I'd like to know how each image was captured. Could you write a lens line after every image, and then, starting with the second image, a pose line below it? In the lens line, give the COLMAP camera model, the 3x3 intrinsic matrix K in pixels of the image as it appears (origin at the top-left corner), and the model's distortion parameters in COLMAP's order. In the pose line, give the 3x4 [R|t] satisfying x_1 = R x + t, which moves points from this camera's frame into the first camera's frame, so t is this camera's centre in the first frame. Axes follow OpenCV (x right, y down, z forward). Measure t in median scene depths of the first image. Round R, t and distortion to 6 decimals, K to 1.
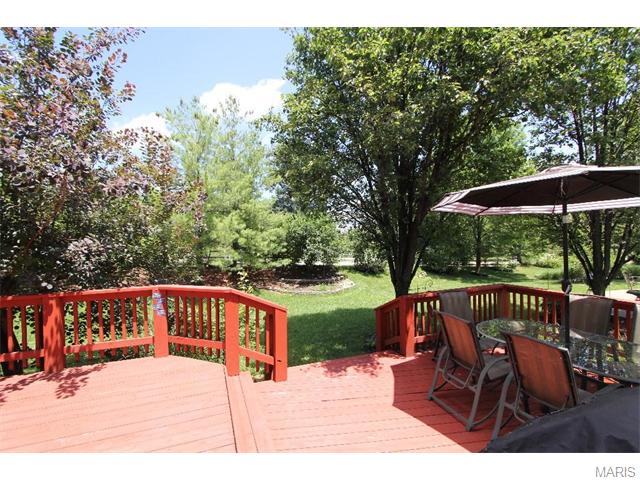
lens RADIAL K [[291.3, 0, 322.1], [0, 291.3, 239.1], [0, 0, 1]] dist [-0.000240, -0.000395]
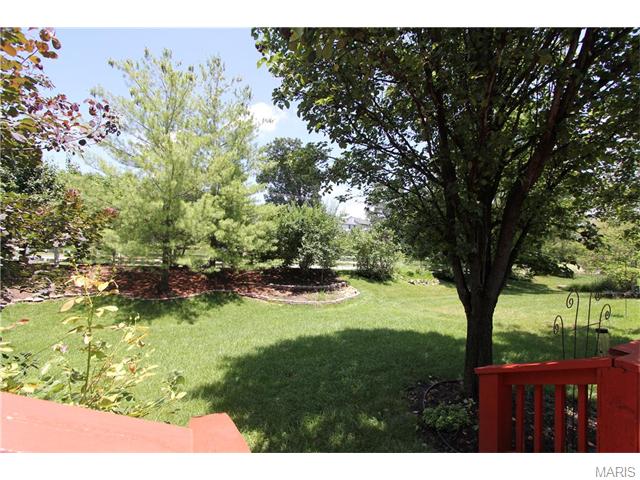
lens RADIAL K [[291.3, 0, 317.1], [0, 291.3, 239.5], [0, 0, 1]] dist [-0.000240, -0.000395]
pose [[0.999634, 0.025394, 0.009305, -0.020114], [-0.025262, 0.999582, -0.014079, 0.020639], [-0.009659, 0.013839, 0.999858, 0.186939]]
